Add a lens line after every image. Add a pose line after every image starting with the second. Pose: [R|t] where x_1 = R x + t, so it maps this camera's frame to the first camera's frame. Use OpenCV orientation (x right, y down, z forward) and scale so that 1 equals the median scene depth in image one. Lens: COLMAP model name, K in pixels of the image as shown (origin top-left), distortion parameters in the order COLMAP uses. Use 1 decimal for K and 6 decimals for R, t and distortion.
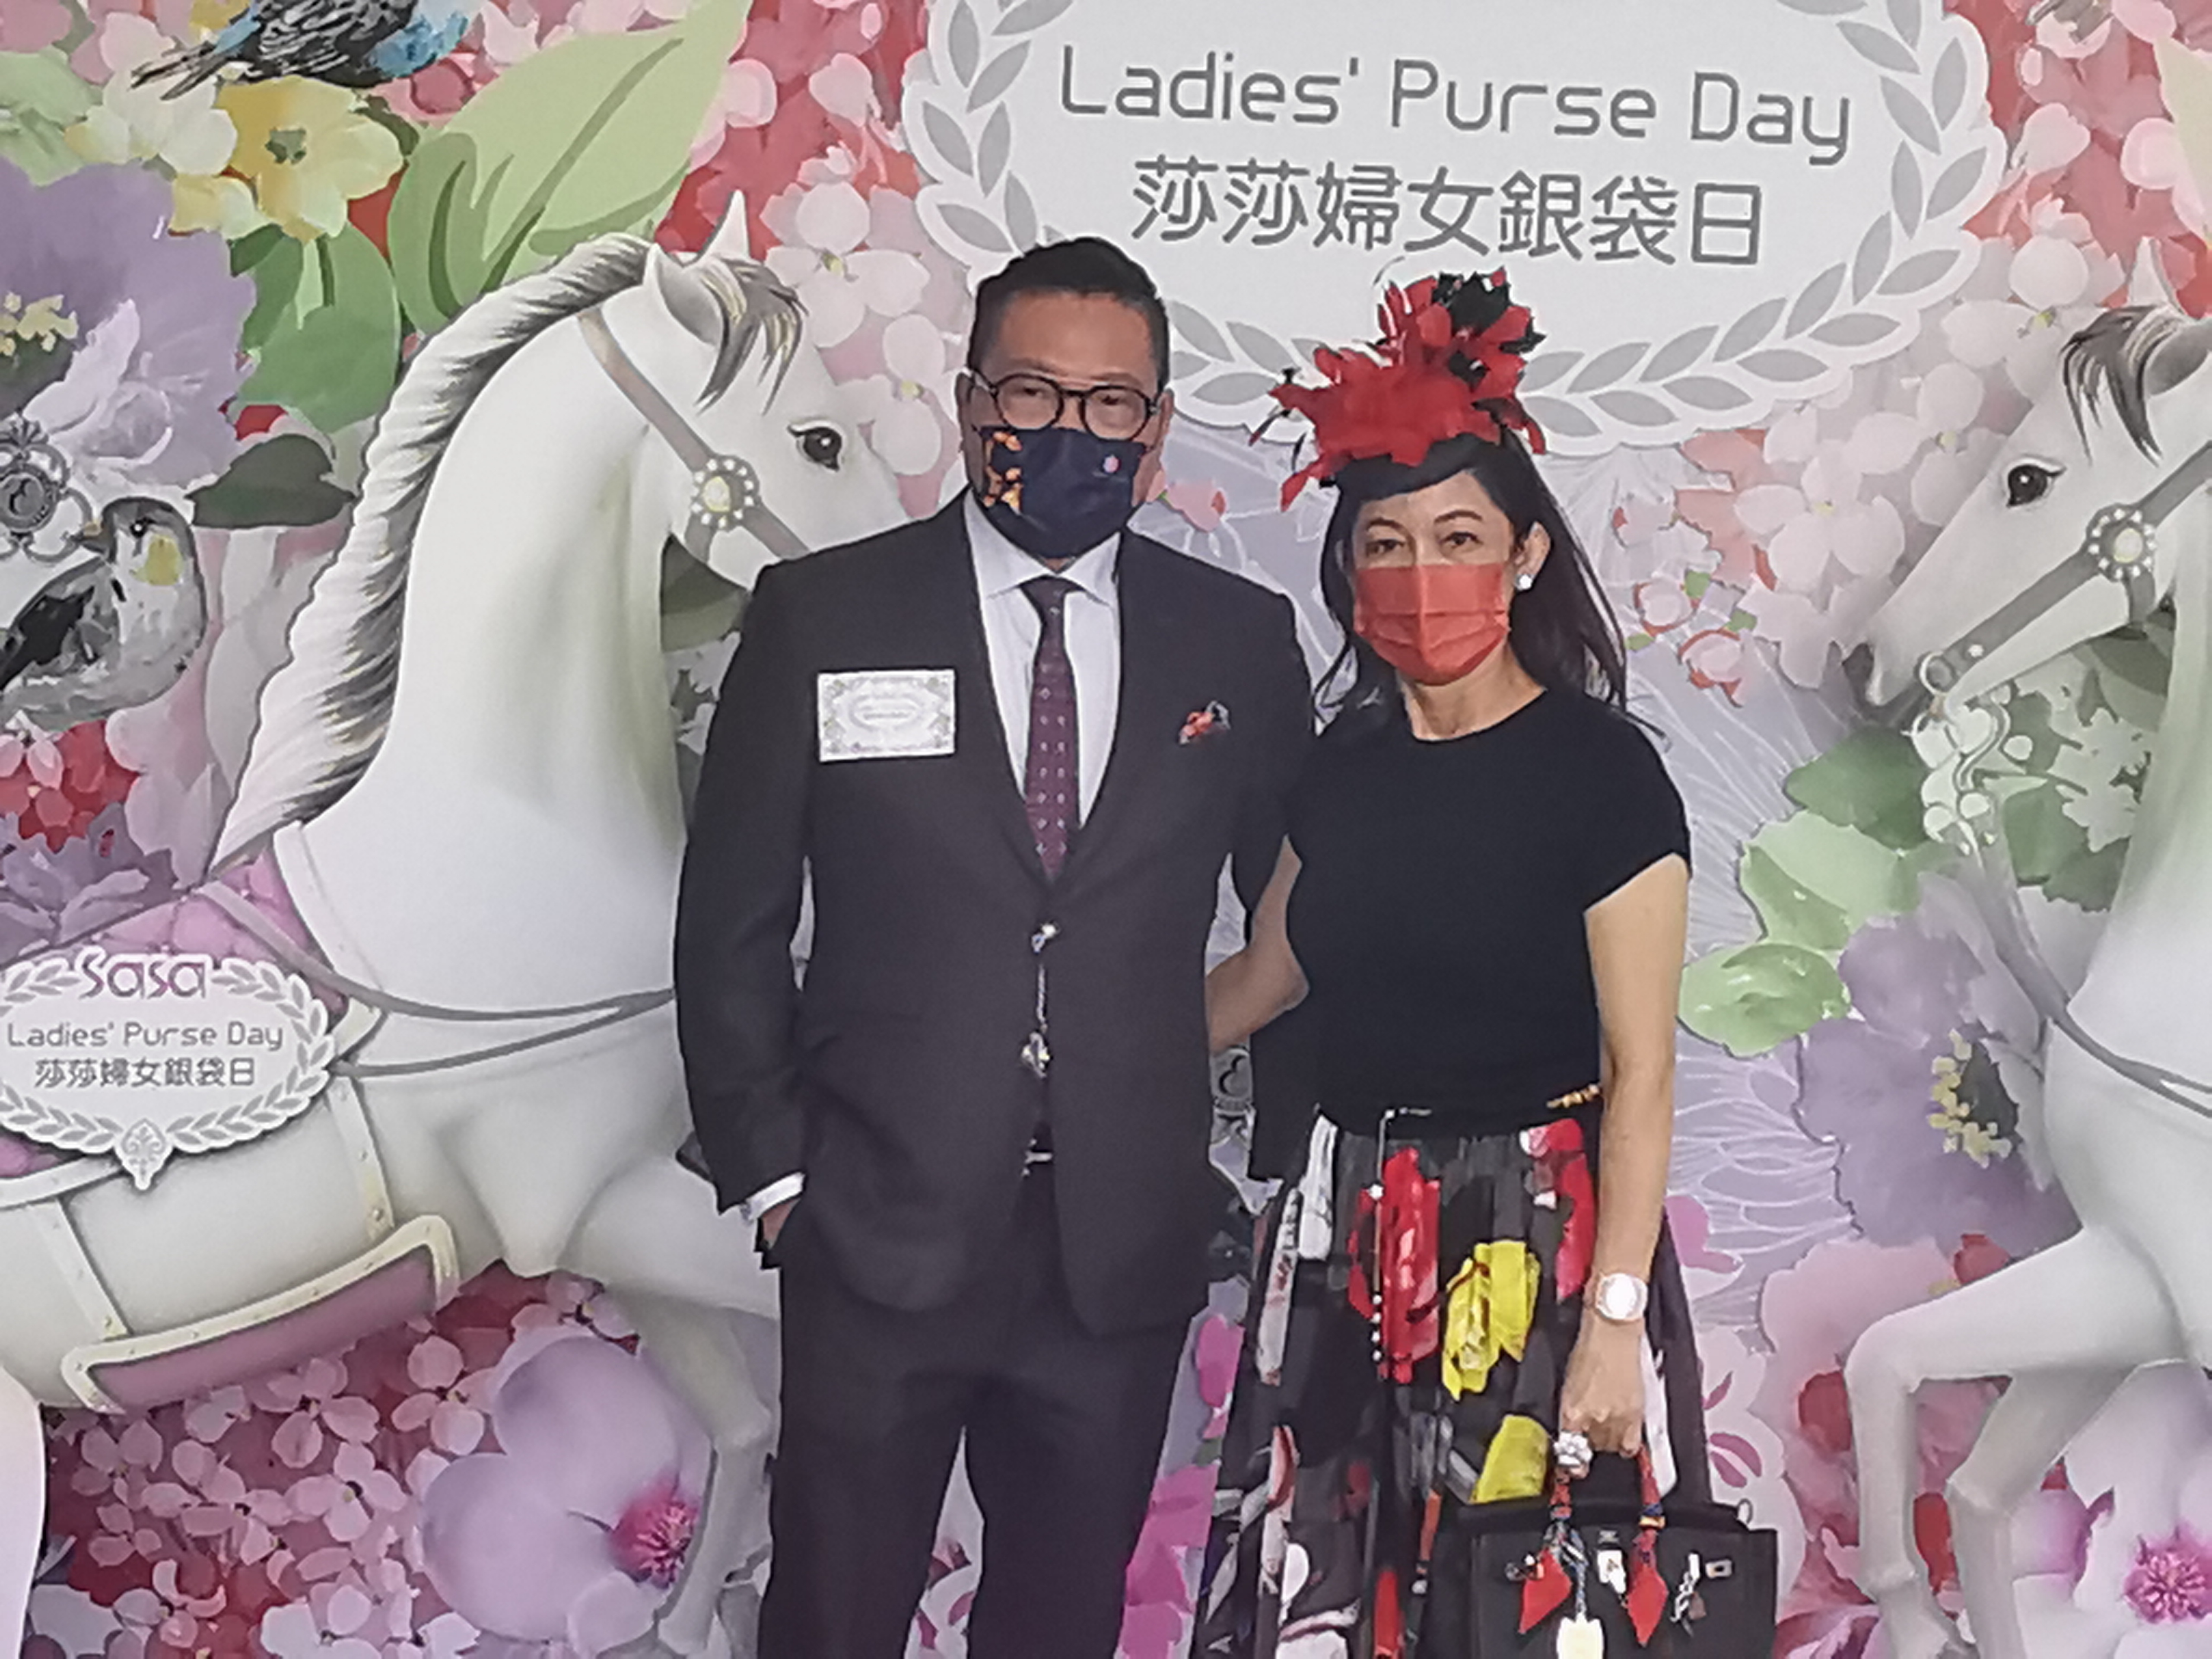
lens RADIAL K [[5195.4, 0, 1103.8], [0, 5195.4, 806.2], [0, 0, 1]] dist [0.013078, 0.000000]
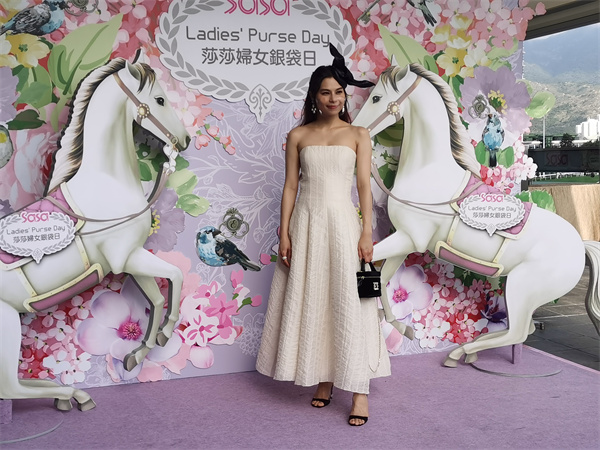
lens RADIAL K [[834.5, 0, 303.0], [0, 834.5, 227.8], [0, 0, 1]] dist [0.060740, 0.000000]
pose [[0.901970, -0.095750, 0.421049, -0.274291], [0.105616, 0.994407, -0.000114, 0.064773], [-0.418684, 0.044572, 0.907038, 0.210912]]
